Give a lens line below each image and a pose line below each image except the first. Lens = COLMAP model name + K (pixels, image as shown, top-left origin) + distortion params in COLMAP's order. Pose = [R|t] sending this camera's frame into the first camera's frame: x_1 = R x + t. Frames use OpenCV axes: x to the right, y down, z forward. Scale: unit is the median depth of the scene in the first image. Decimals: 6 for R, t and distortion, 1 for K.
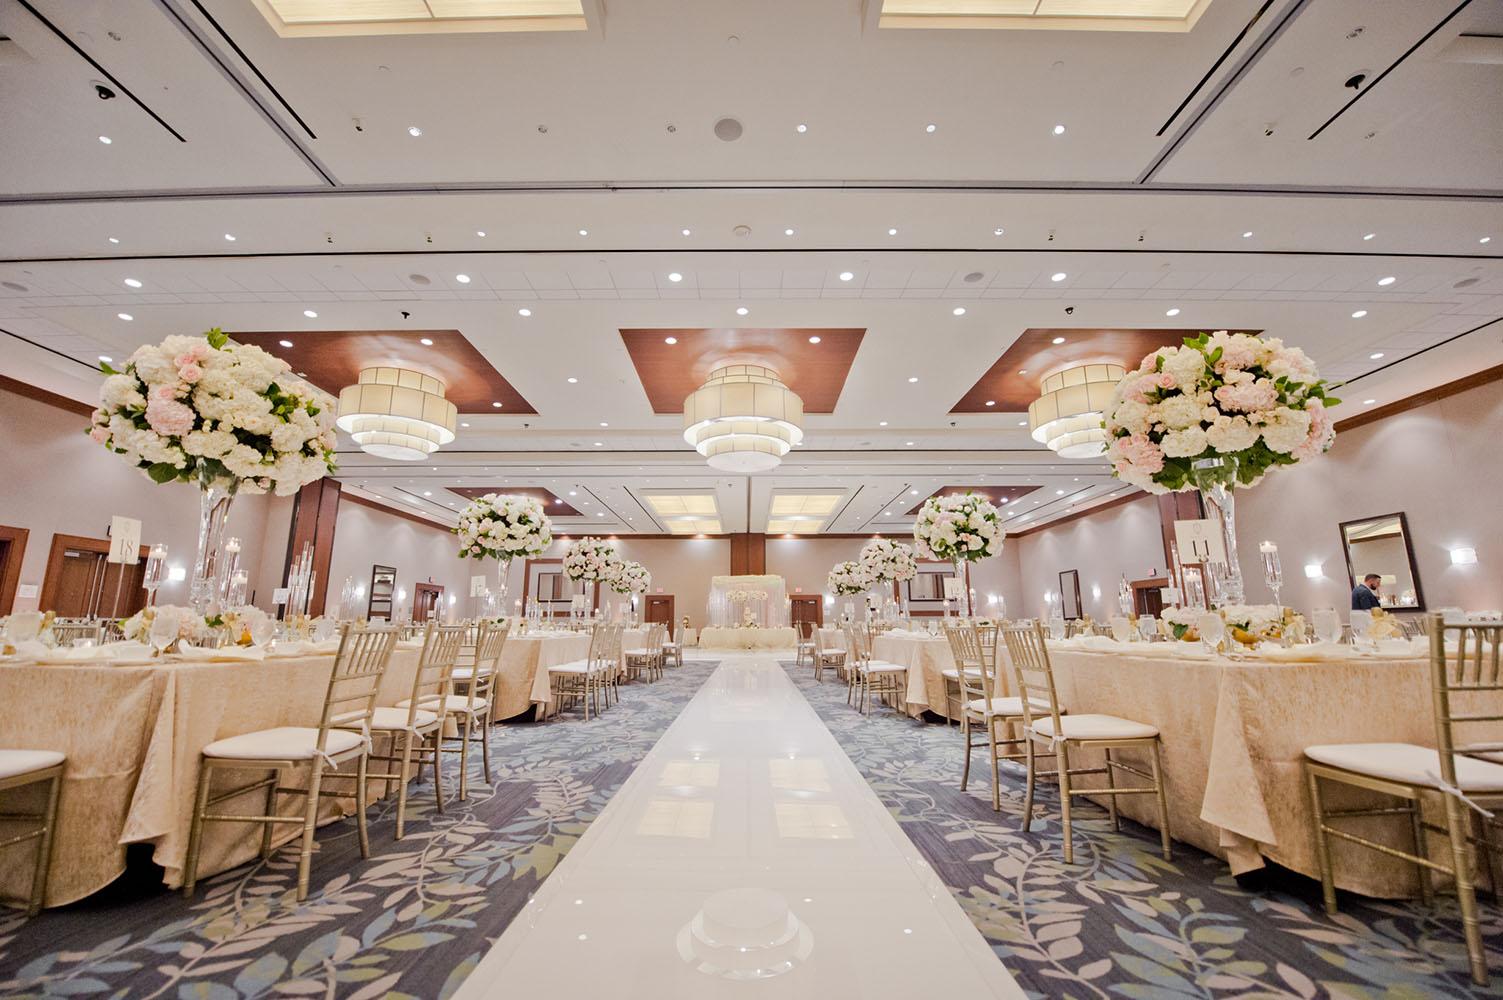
lens RADIAL K [[611.5, 0, 753.5], [0, 611.5, 496.7], [0, 0, 1]] dist [-0.016892, -0.001522]
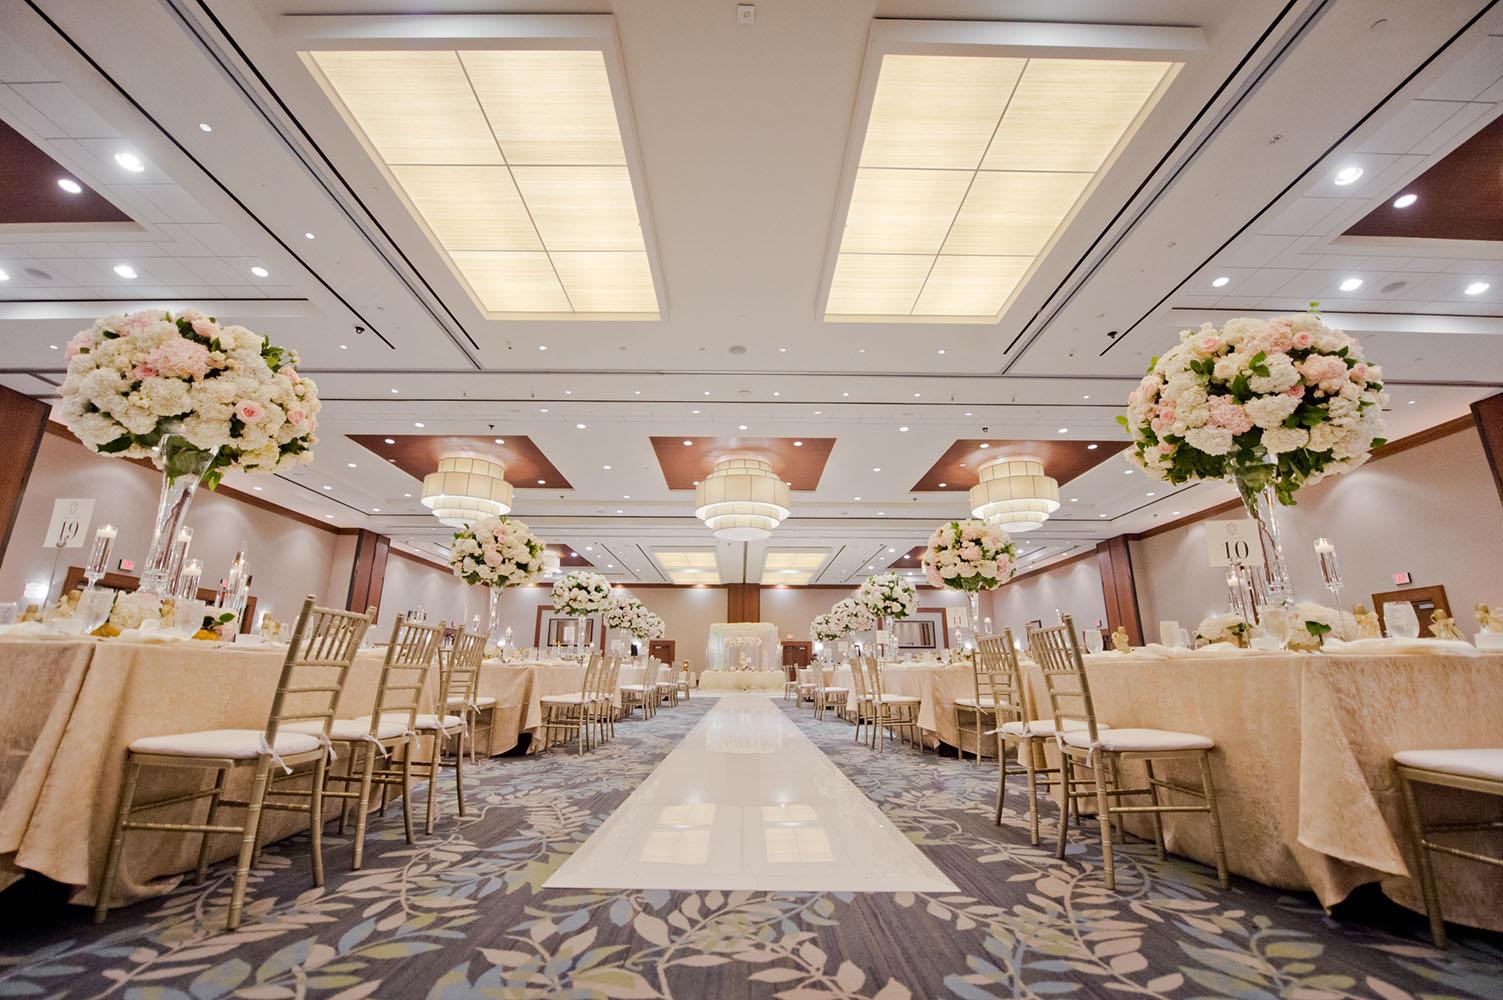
lens RADIAL K [[611.5, 0, 755.4], [0, 611.5, 495.9], [0, 0, 1]] dist [-0.016892, -0.001522]
pose [[0.999888, 0.010502, 0.010705, -0.003495], [-0.009674, 0.997165, -0.074619, -0.045613], [-0.011458, 0.074507, 0.997155, -0.289091]]
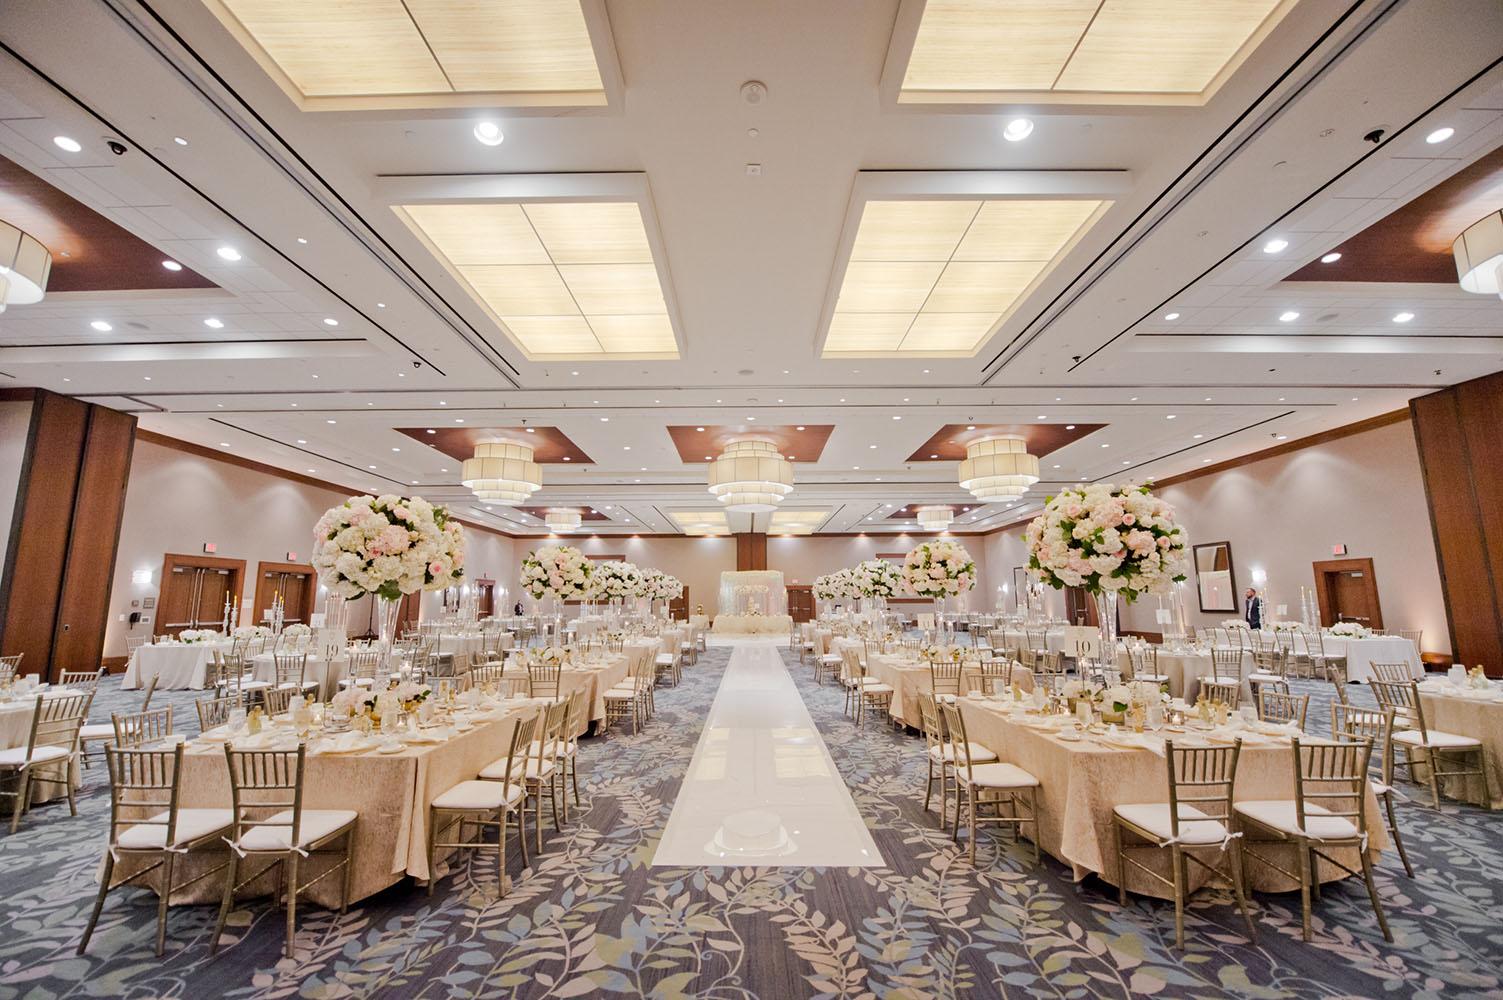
lens RADIAL K [[611.5, 0, 755.5], [0, 611.5, 487.1], [0, 0, 1]] dist [-0.016892, -0.001522]
pose [[0.999997, -0.001127, 0.002016, -0.008814], [0.001066, 0.999541, 0.030264, -0.152185], [-0.002049, -0.030262, 0.999540, -0.415184]]
